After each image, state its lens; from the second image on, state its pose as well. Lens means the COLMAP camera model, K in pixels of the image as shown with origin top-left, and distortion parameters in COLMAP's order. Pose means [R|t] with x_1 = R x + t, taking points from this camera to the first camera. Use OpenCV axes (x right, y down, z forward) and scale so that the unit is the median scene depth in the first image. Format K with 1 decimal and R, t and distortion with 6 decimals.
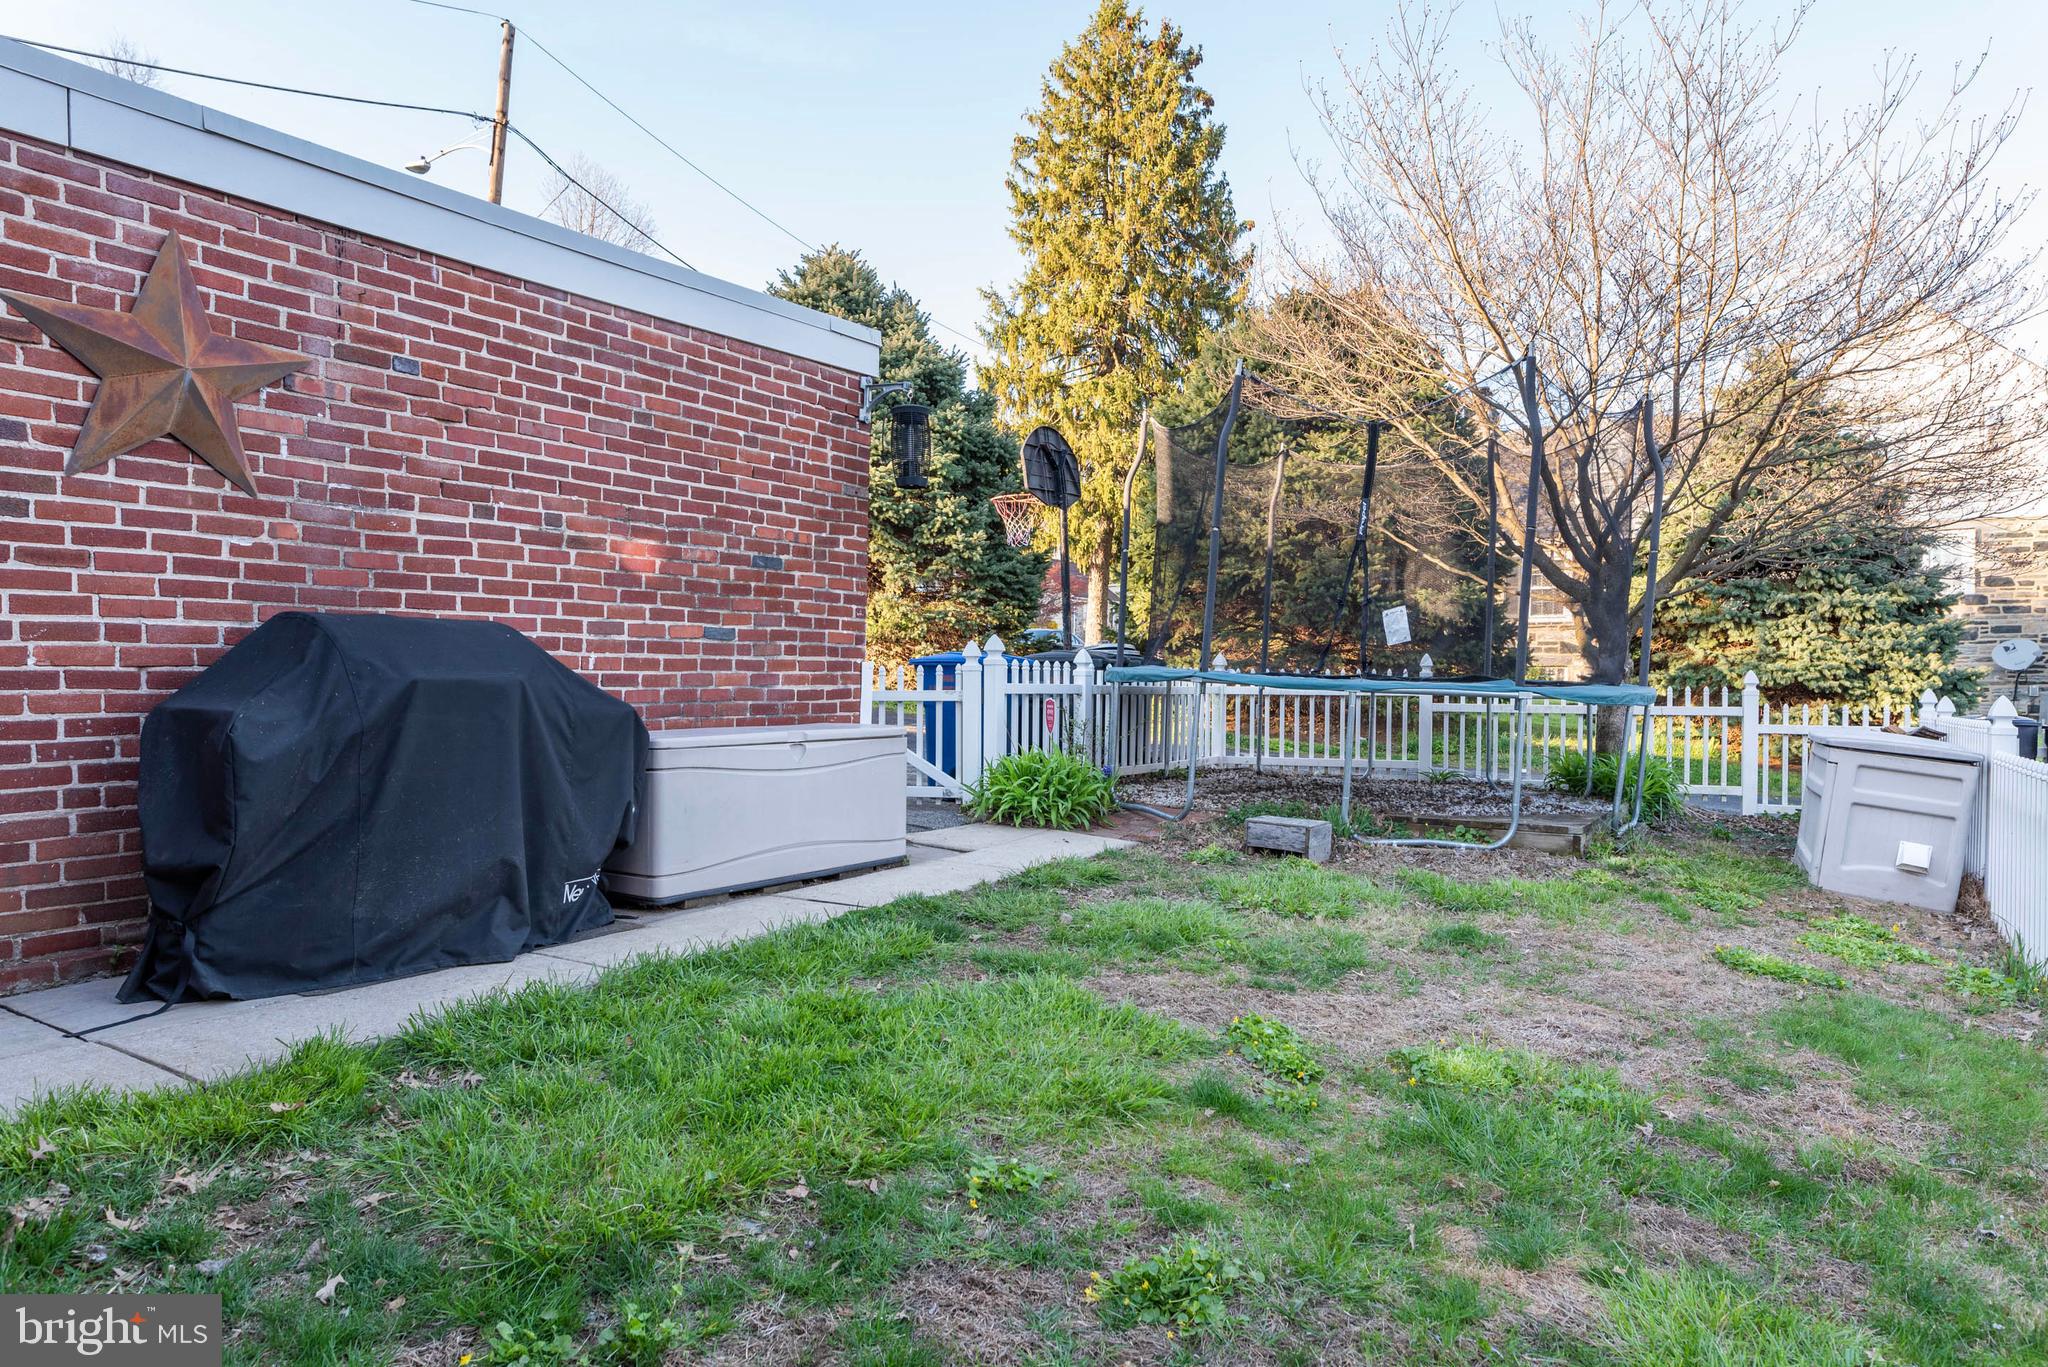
lens RADIAL K [[1197.9, 0, 1050.2], [0, 1197.9, 684.2], [0, 0, 1]] dist [0.001987, 0.000355]
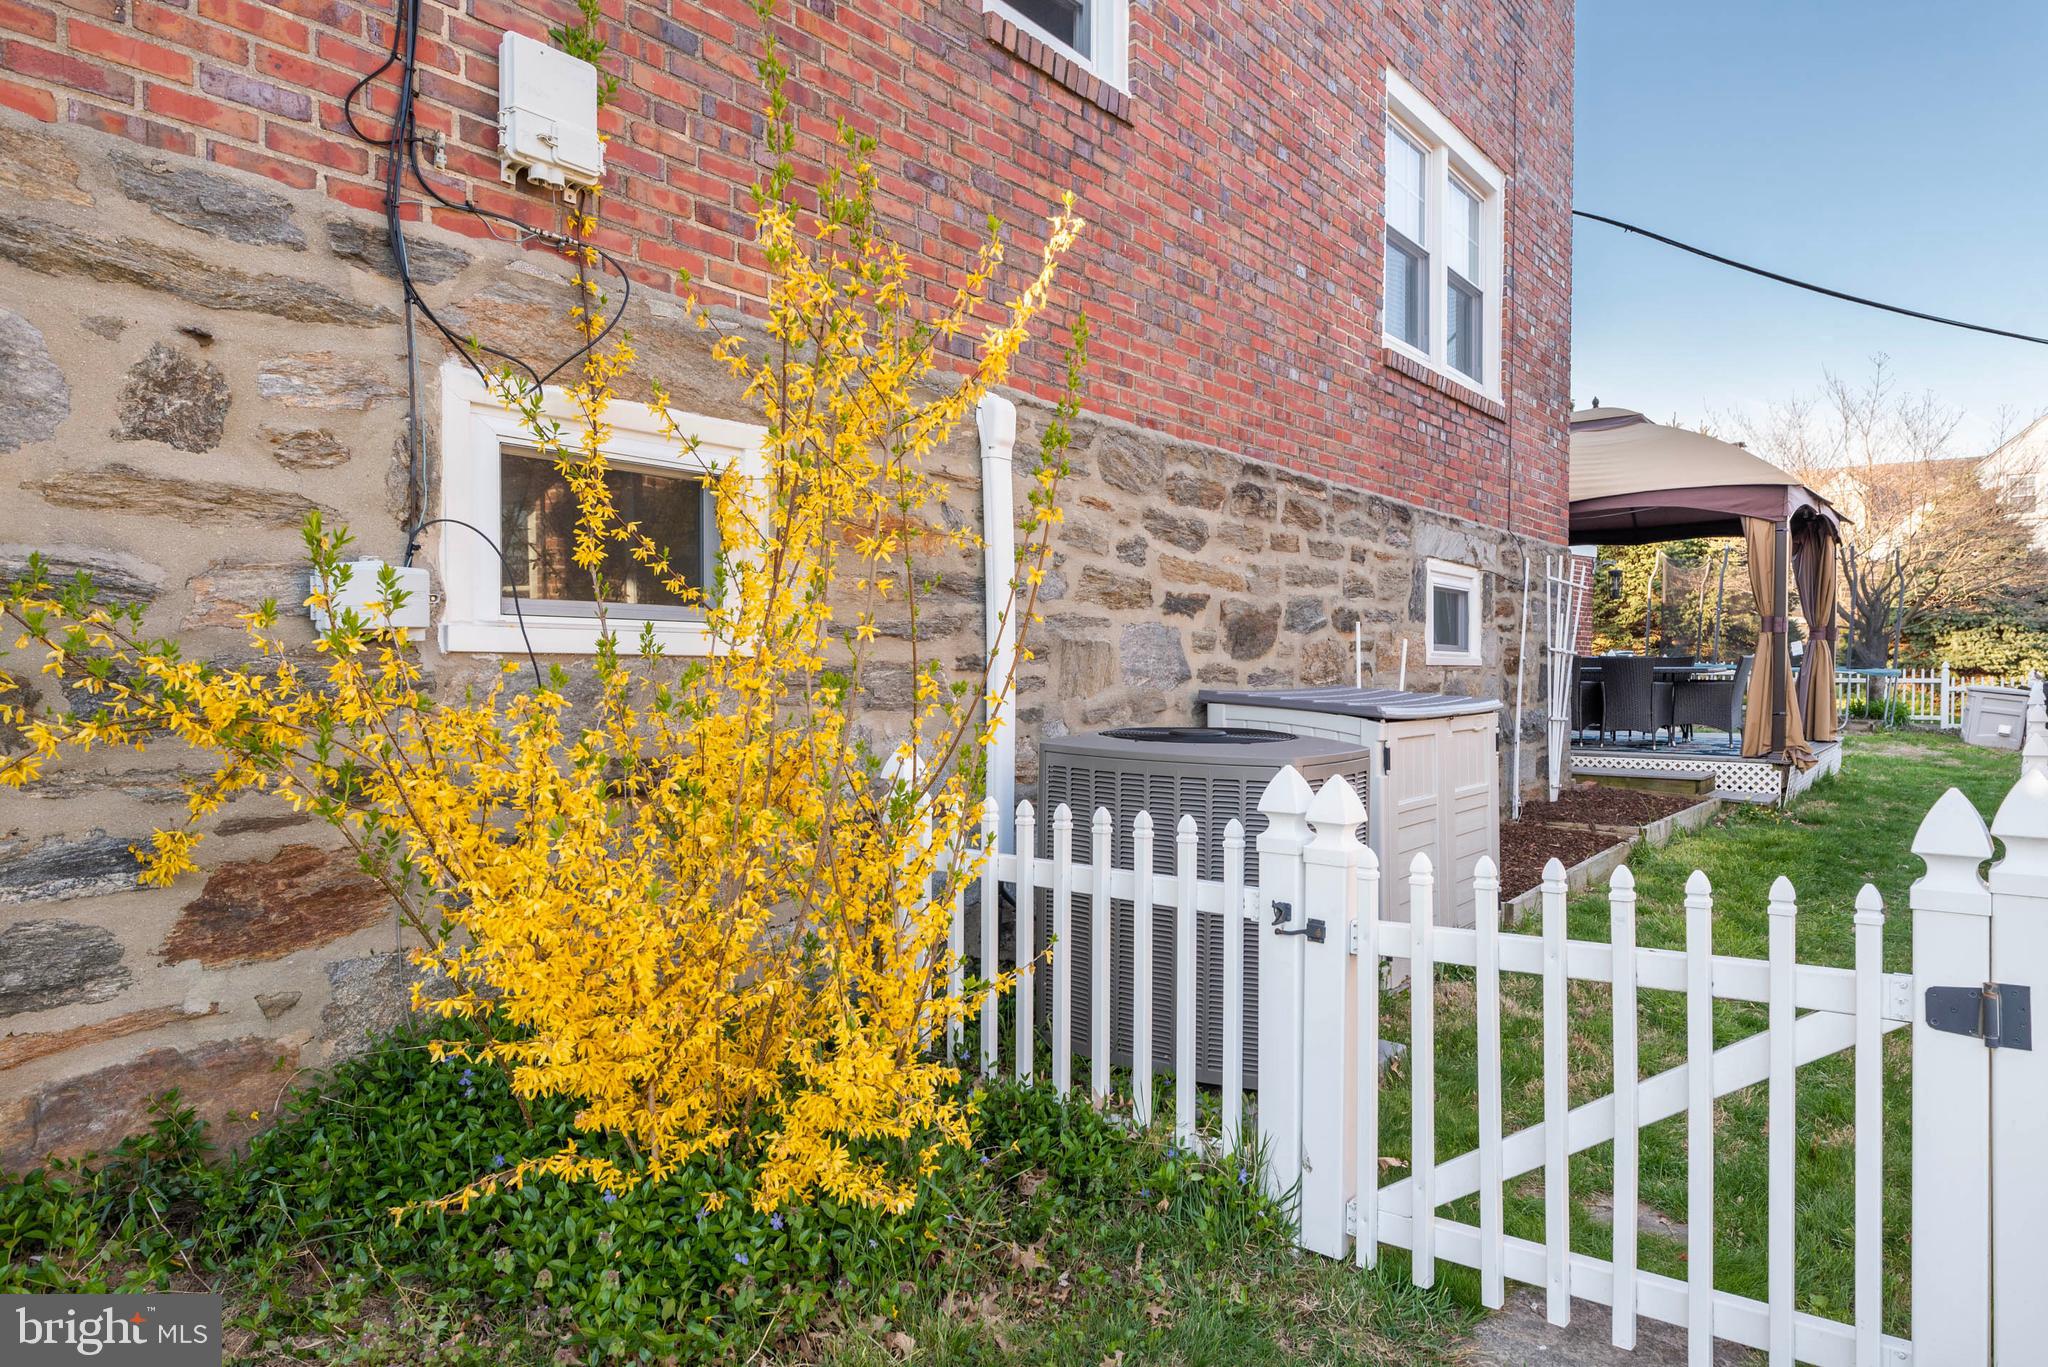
lens RADIAL K [[1207.2, 0, 1065.3], [0, 1207.2, 684.5], [0, 0, 1]] dist [0.000446, 0.000383]
pose [[0.993302, -0.005337, -0.115424, -1.118051], [0.006470, 0.999934, 0.009443, -0.000489], [0.115366, -0.010127, 0.993271, -2.033635]]
